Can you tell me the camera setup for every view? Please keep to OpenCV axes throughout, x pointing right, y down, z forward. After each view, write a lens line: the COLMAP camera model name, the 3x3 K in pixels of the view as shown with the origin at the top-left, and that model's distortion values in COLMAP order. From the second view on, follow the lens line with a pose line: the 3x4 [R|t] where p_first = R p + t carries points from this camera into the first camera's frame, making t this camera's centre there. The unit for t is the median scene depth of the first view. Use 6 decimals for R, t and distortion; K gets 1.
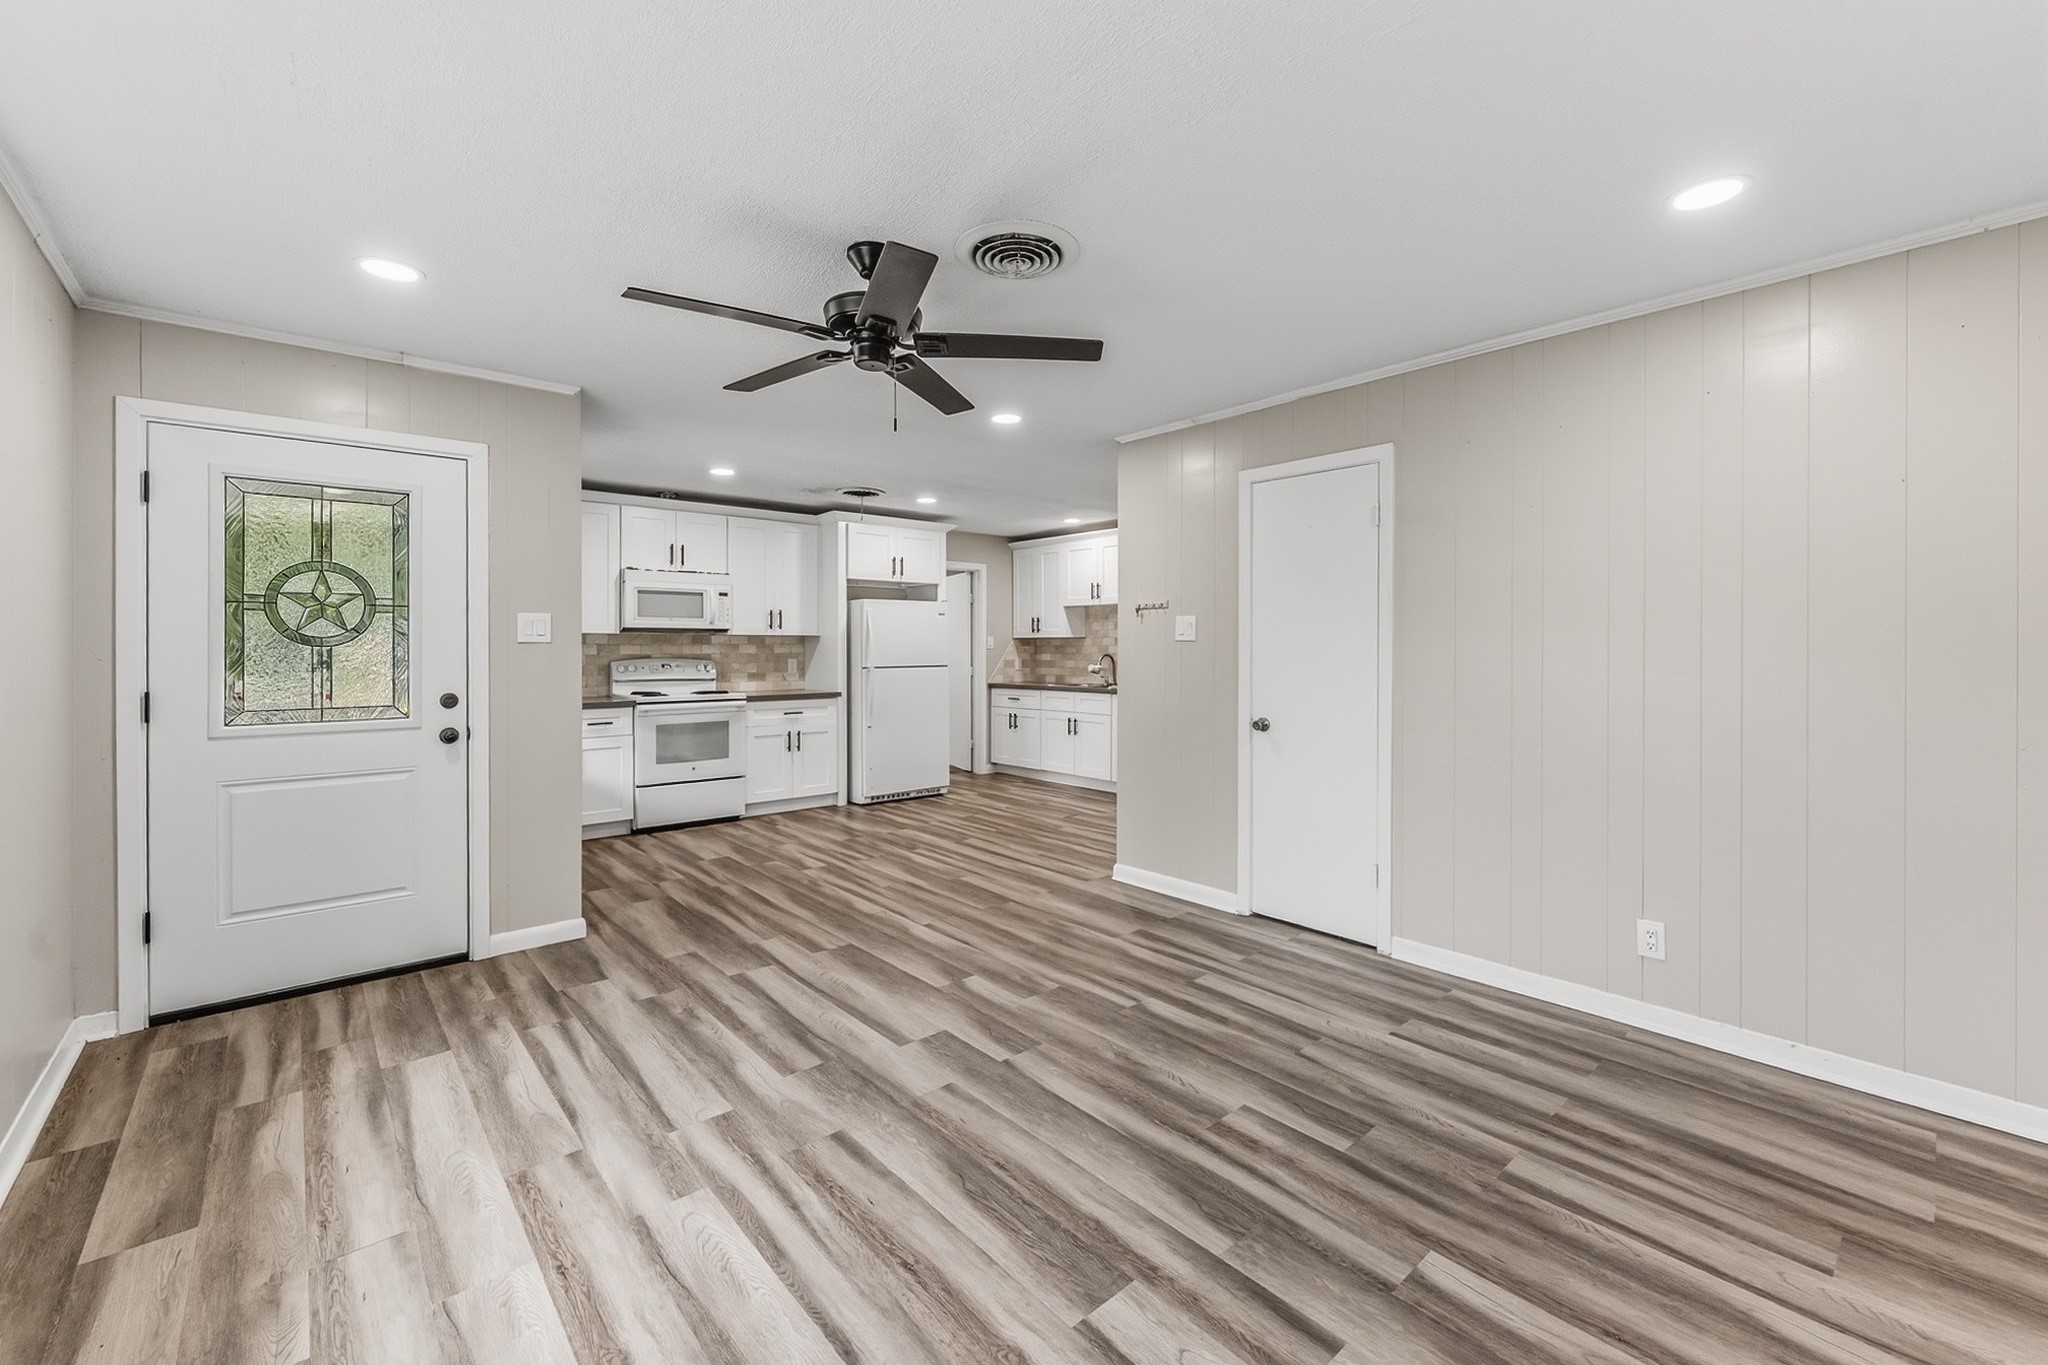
lens RADIAL K [[845.2, 0, 1031.5], [0, 845.2, 651.4], [0, 0, 1]] dist [-0.000084, 0.000198]
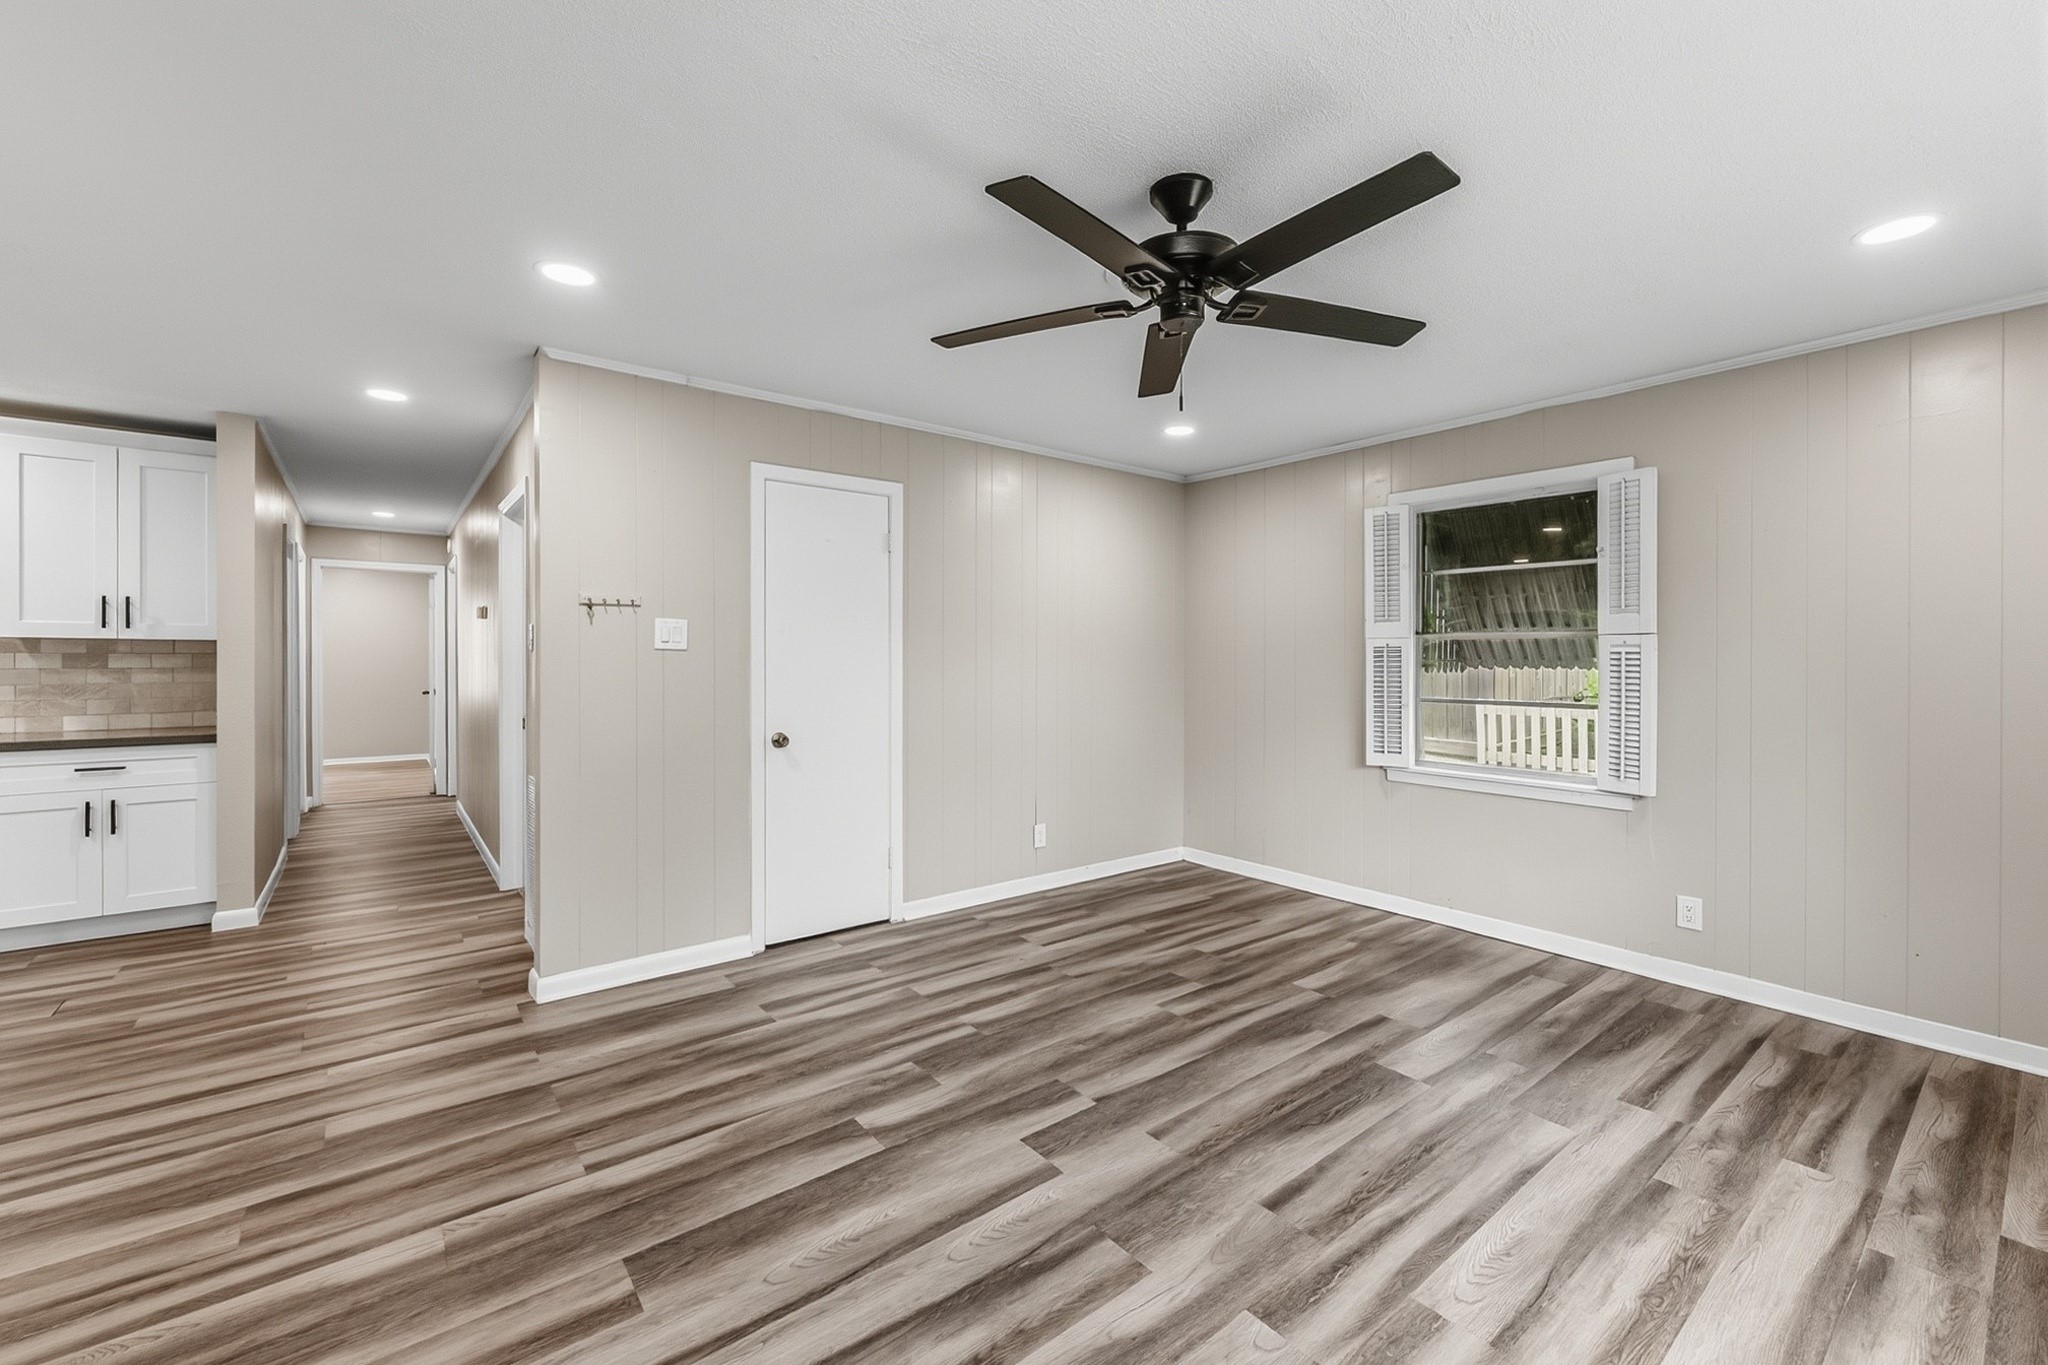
lens RADIAL K [[828.8, 0, 1008.7], [0, 828.8, 663.8], [0, 0, 1]] dist [0.000505, -0.000054]
pose [[0.058673, -0.006825, 0.998254, -0.979987], [0.003477, 0.999972, 0.006632, -0.005581], [-0.998271, 0.003082, 0.058695, 1.074401]]
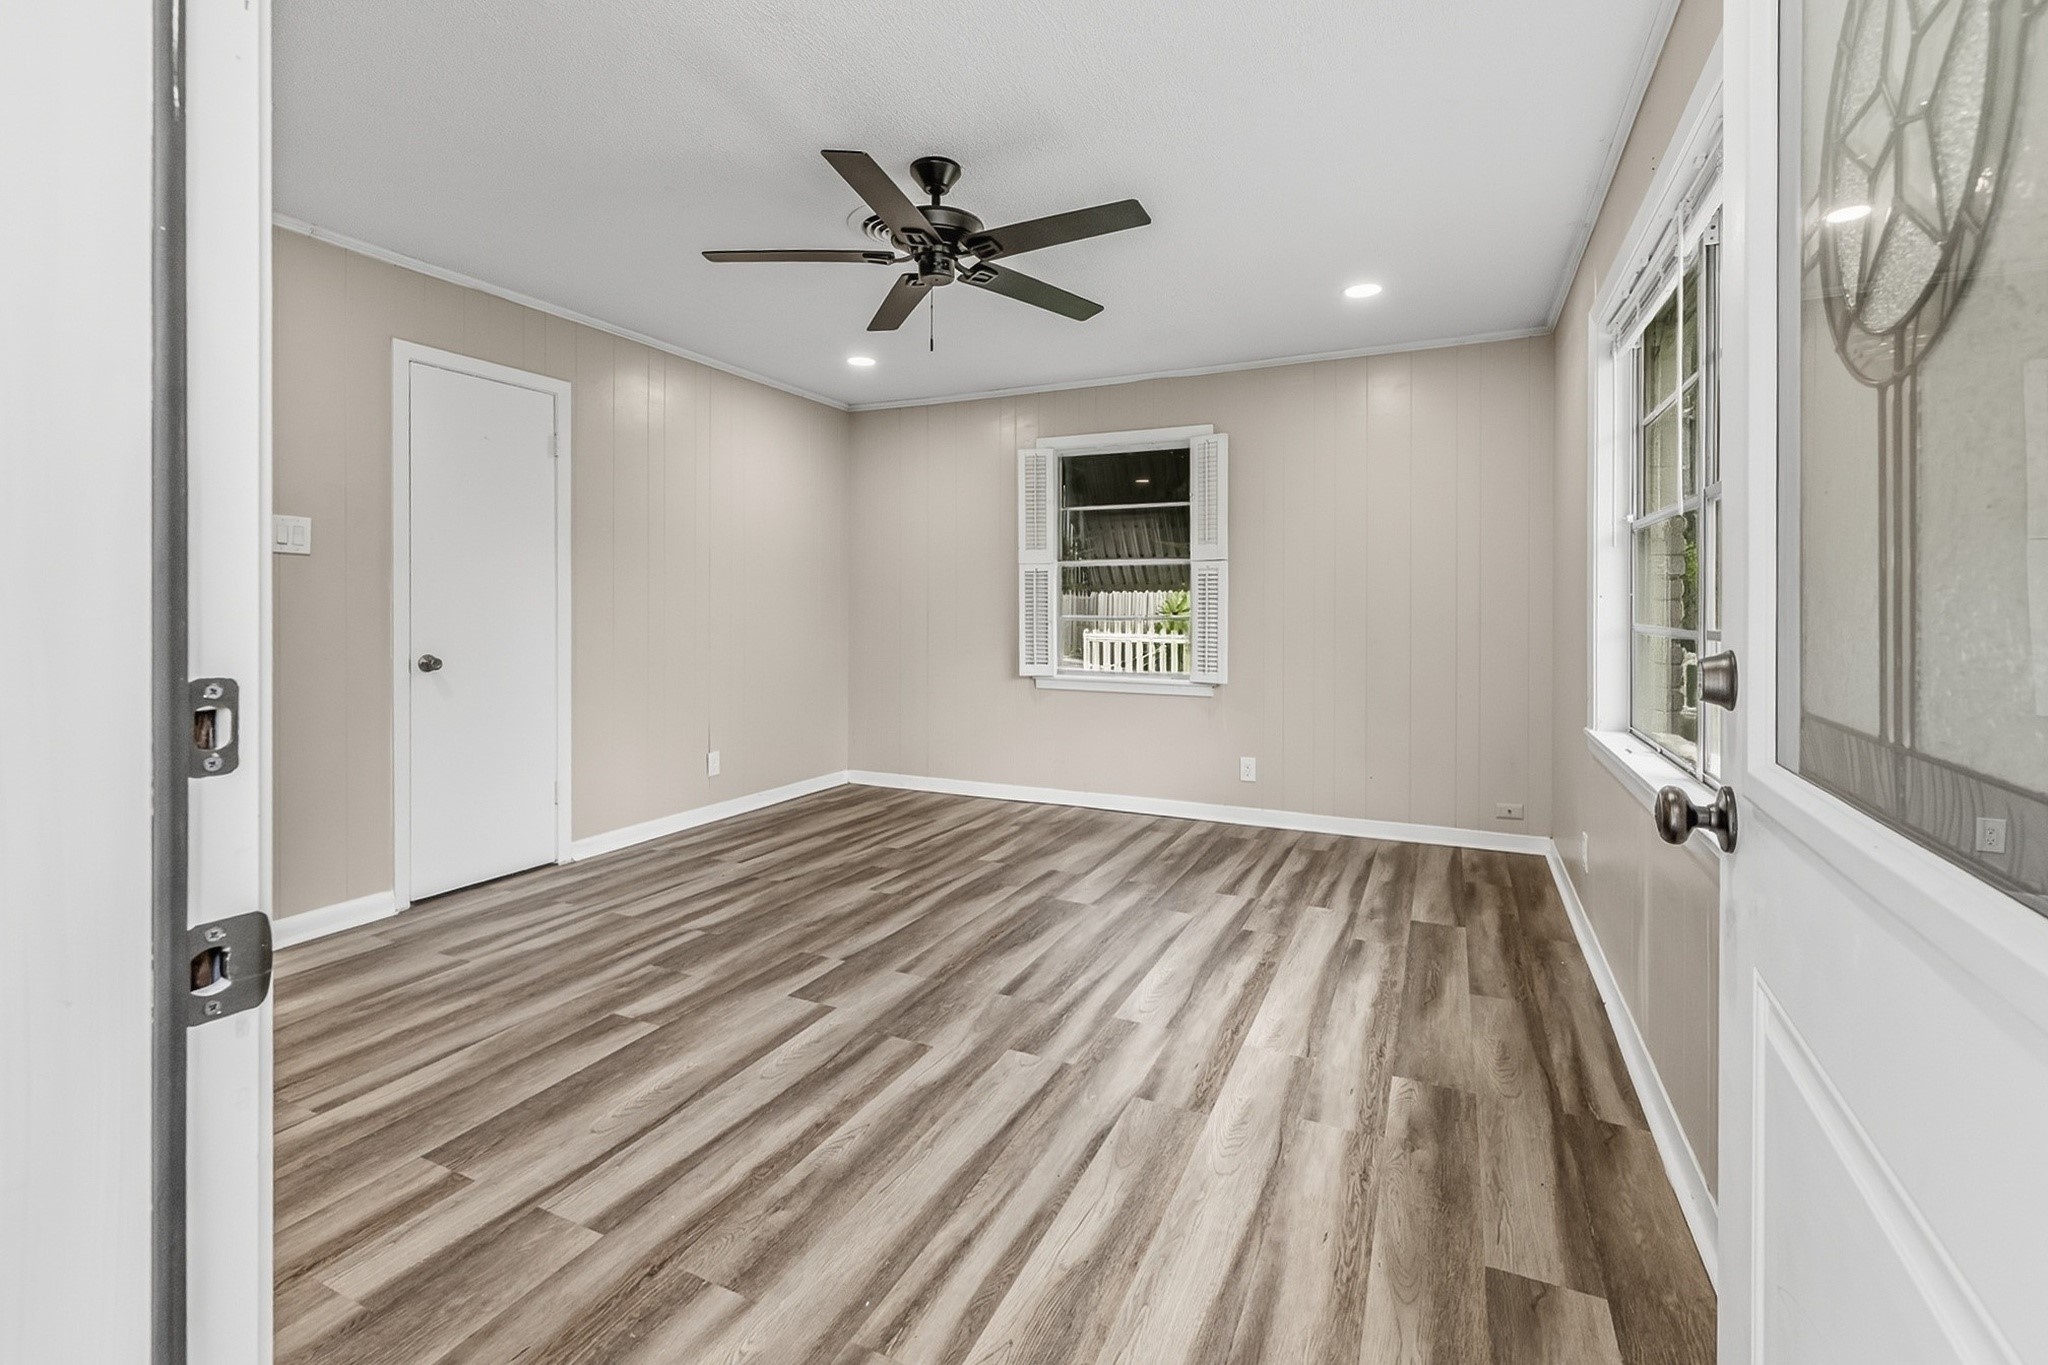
lens RADIAL K [[909.4, 0, 1017.9], [0, 909.4, 612.3], [0, 0, 1]] dist [0.000216, 0.000110]
pose [[-0.398287, -0.006029, 0.917241, -1.177472], [0.004139, 0.999956, 0.008370, 0.050164], [-0.917252, 0.007130, -0.398245, 1.285880]]
